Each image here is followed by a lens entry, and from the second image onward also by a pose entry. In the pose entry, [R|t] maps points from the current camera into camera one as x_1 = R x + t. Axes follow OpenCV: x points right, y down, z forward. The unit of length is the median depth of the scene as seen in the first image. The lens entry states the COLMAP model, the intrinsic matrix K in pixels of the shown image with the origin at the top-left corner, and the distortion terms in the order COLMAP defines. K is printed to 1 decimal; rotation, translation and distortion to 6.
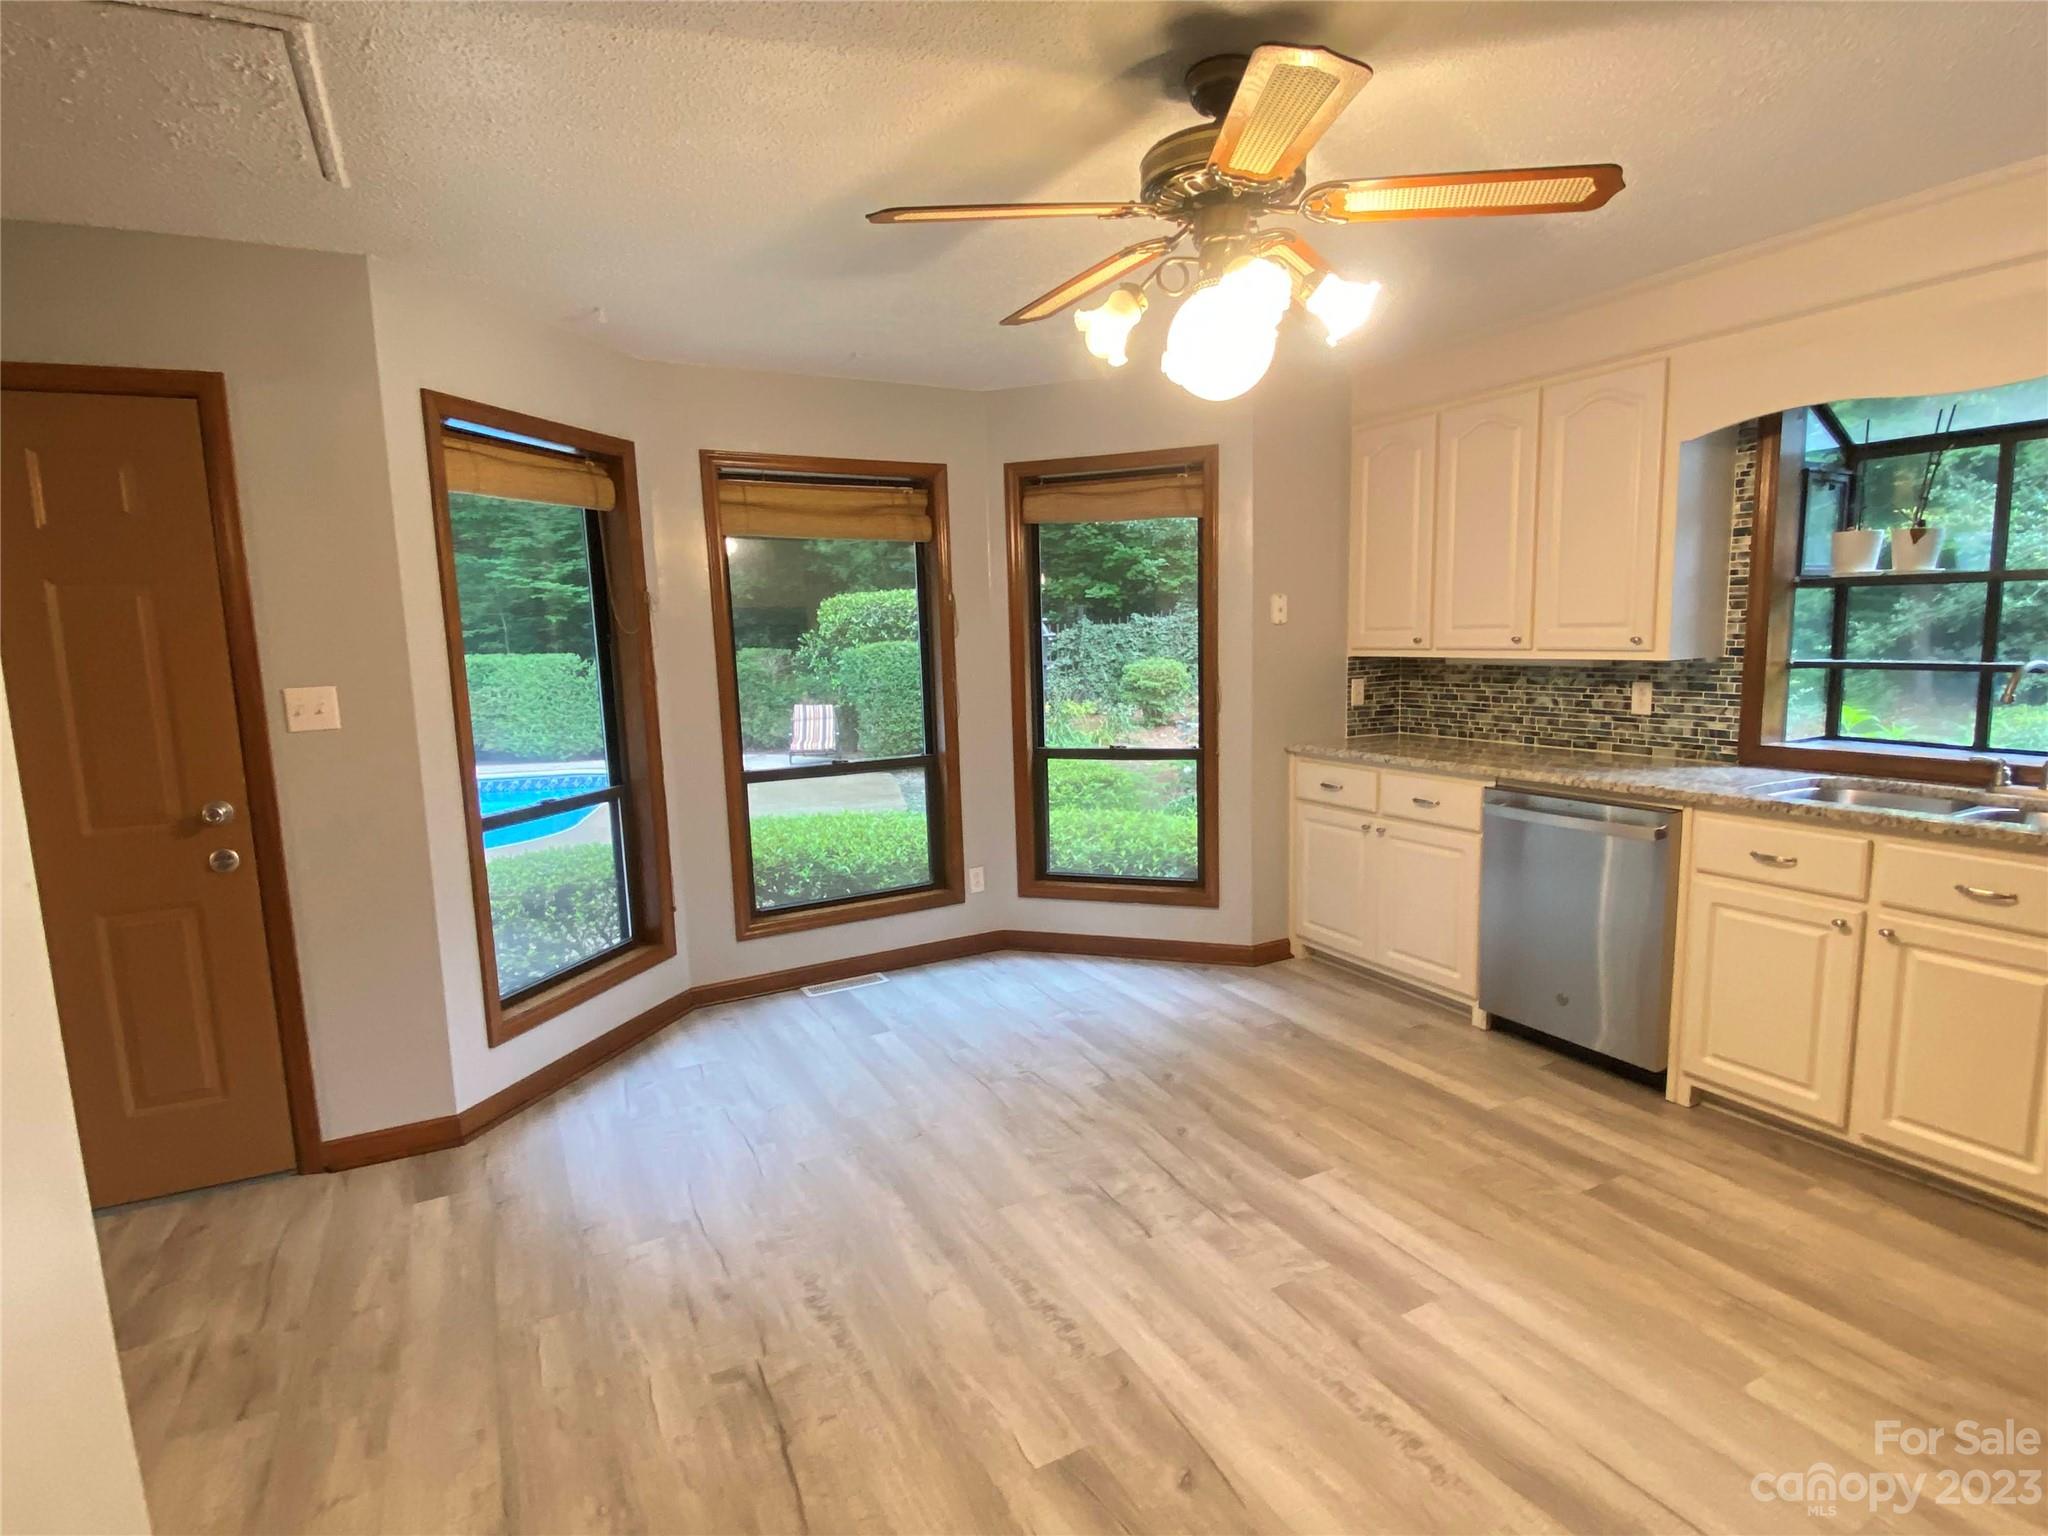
lens RADIAL K [[1022.4, 0, 1022.5], [0, 1022.4, 772.2], [0, 0, 1]] dist [0.000456, -0.007672]
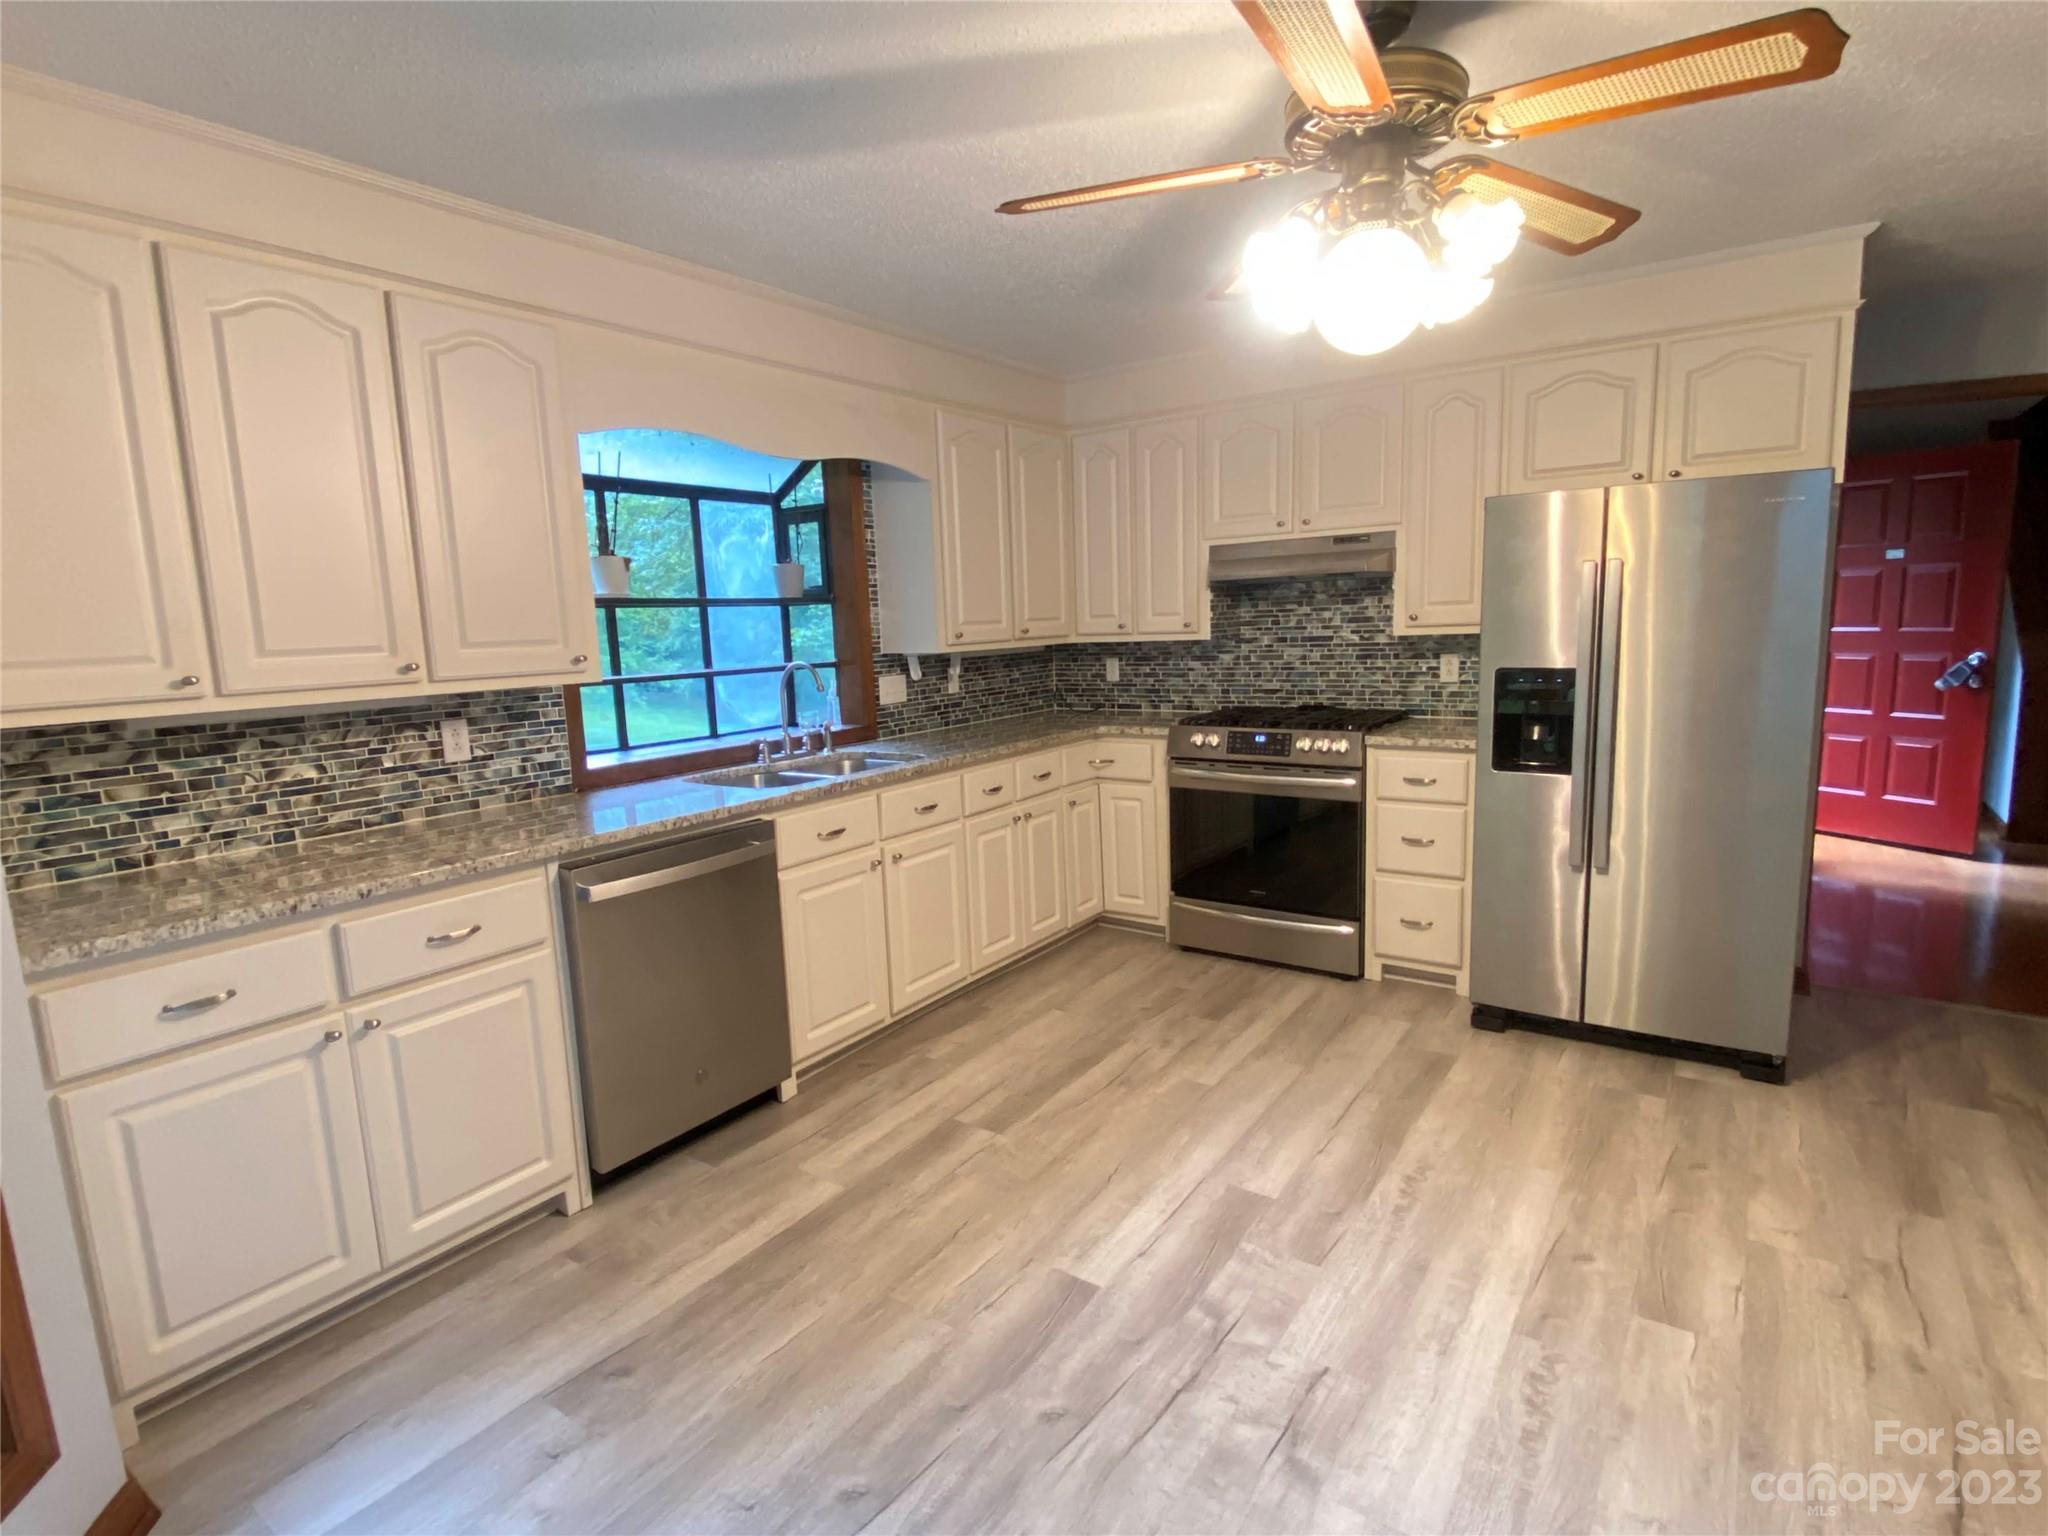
lens RADIAL K [[1022.4, 0, 1013.9], [0, 1022.4, 762.3], [0, 0, 1]] dist [0.000456, -0.007672]
pose [[-0.447491, -0.086491, 0.890096, -0.300377], [0.171299, 0.968592, 0.180238, -0.129992], [-0.877729, 0.233127, -0.418621, 0.998674]]
